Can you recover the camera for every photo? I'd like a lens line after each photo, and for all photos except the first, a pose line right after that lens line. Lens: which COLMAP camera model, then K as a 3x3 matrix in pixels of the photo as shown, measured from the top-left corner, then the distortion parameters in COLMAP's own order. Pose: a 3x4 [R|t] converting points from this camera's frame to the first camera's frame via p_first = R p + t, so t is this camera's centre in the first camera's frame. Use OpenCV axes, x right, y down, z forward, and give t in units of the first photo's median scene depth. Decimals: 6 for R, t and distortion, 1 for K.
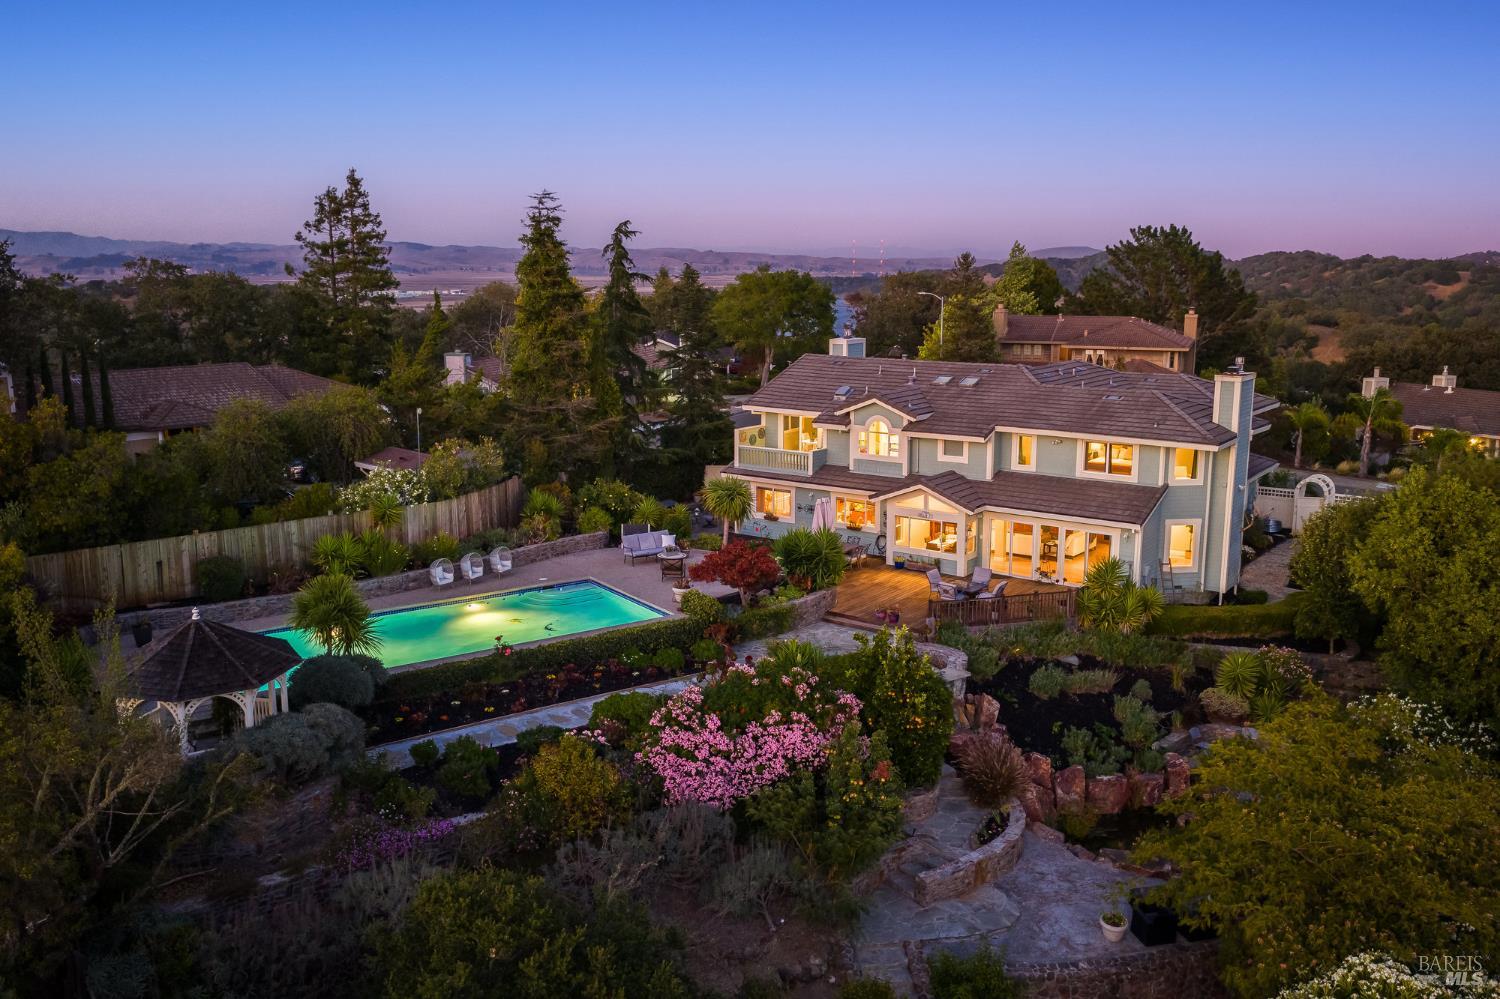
lens RADIAL K [[1205.7, 0, 750.0], [0, 1205.7, 499.5], [0, 0, 1]] dist [0.007171, 0.001442]
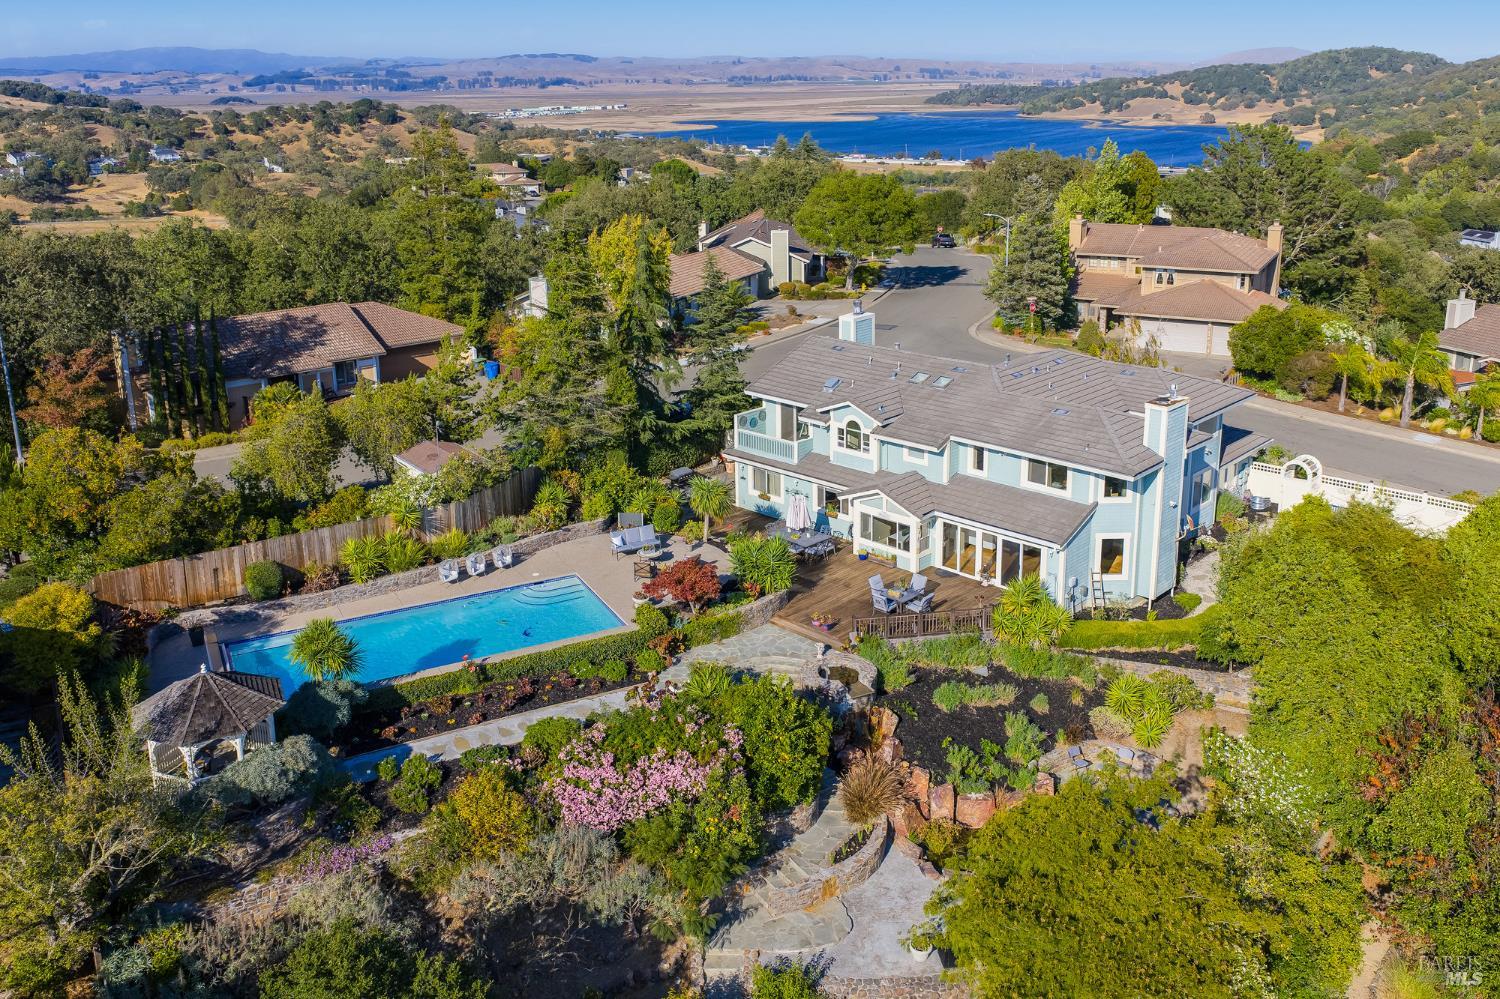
lens RADIAL K [[1229.8, 0, 752.4], [0, 1229.8, 382.4], [0, 0, 1]] dist [-0.001518, -0.000725]
pose [[0.991761, 0.018013, -0.126825, 0.190211], [-0.011940, 0.998753, 0.048479, -0.185457], [0.127540, -0.046565, 0.990740, -0.148725]]
